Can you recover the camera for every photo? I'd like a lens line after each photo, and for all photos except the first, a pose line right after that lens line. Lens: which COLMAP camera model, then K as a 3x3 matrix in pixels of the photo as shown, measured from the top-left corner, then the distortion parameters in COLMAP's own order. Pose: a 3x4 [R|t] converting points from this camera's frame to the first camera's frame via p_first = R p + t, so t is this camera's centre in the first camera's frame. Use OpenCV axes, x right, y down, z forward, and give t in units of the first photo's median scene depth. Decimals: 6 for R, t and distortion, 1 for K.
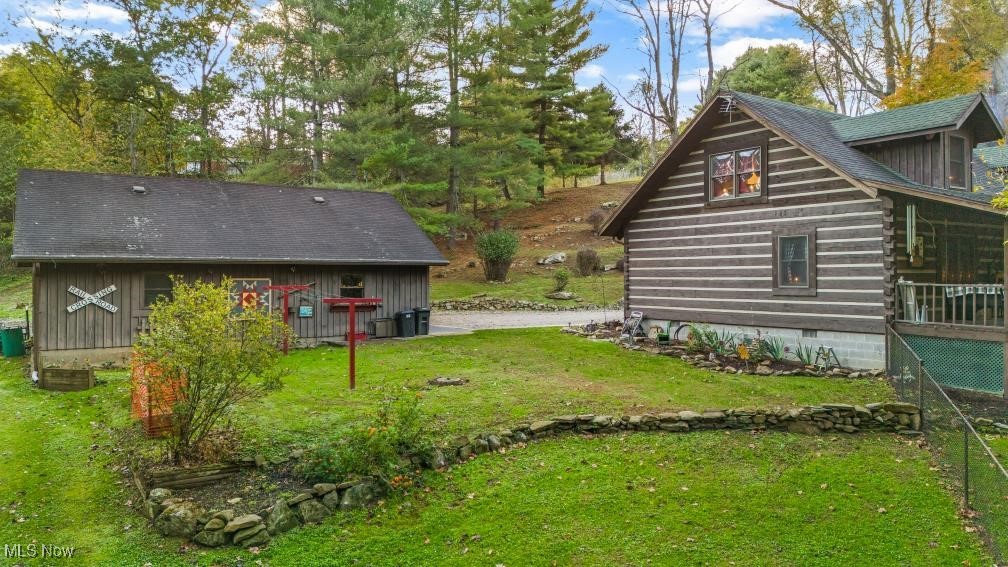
lens RADIAL K [[710.2, 0, 510.2], [0, 710.2, 282.6], [0, 0, 1]] dist [0.087084, -0.091732]
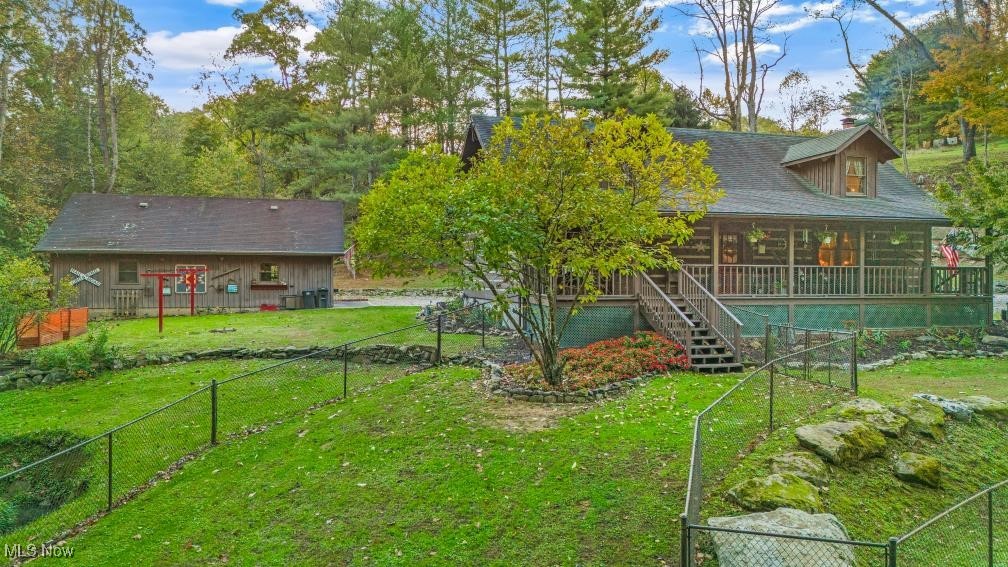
lens RADIAL K [[710.2, 0, 510.2], [0, 710.2, 282.6], [0, 0, 1]] dist [0.087084, -0.091732]
pose [[0.946549, 0.004106, -0.322533, 0.729522], [-0.004817, 0.999987, -0.001407, 0.030100], [0.322523, 0.002886, 0.946557, -0.165030]]
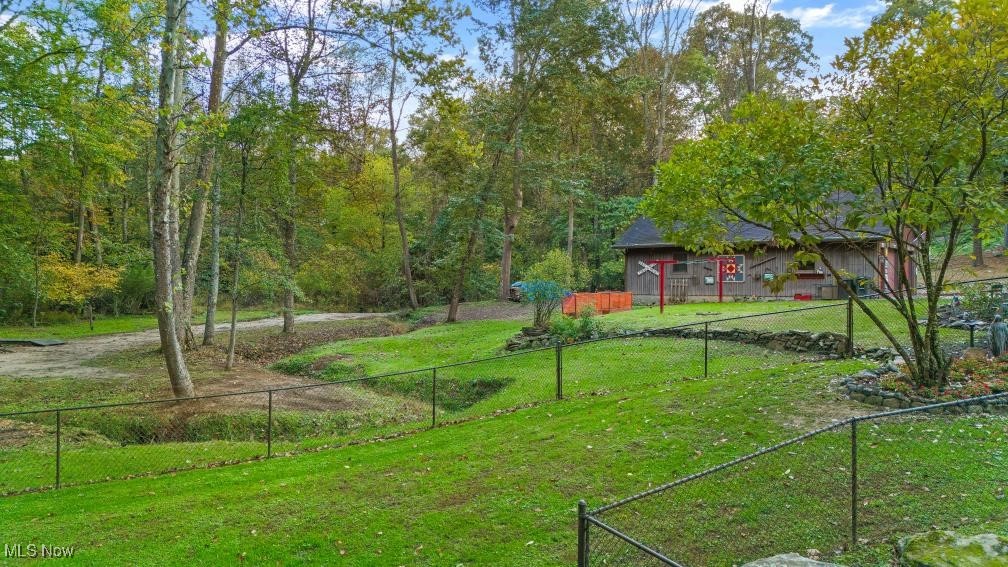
lens RADIAL K [[710.2, 0, 510.2], [0, 710.2, 282.6], [0, 0, 1]] dist [0.087084, -0.091732]
pose [[0.366019, 0.006120, -0.930587, 0.901813], [-0.003964, 0.999980, 0.005017, 0.048326], [0.930599, 0.001853, 0.366036, 0.010657]]
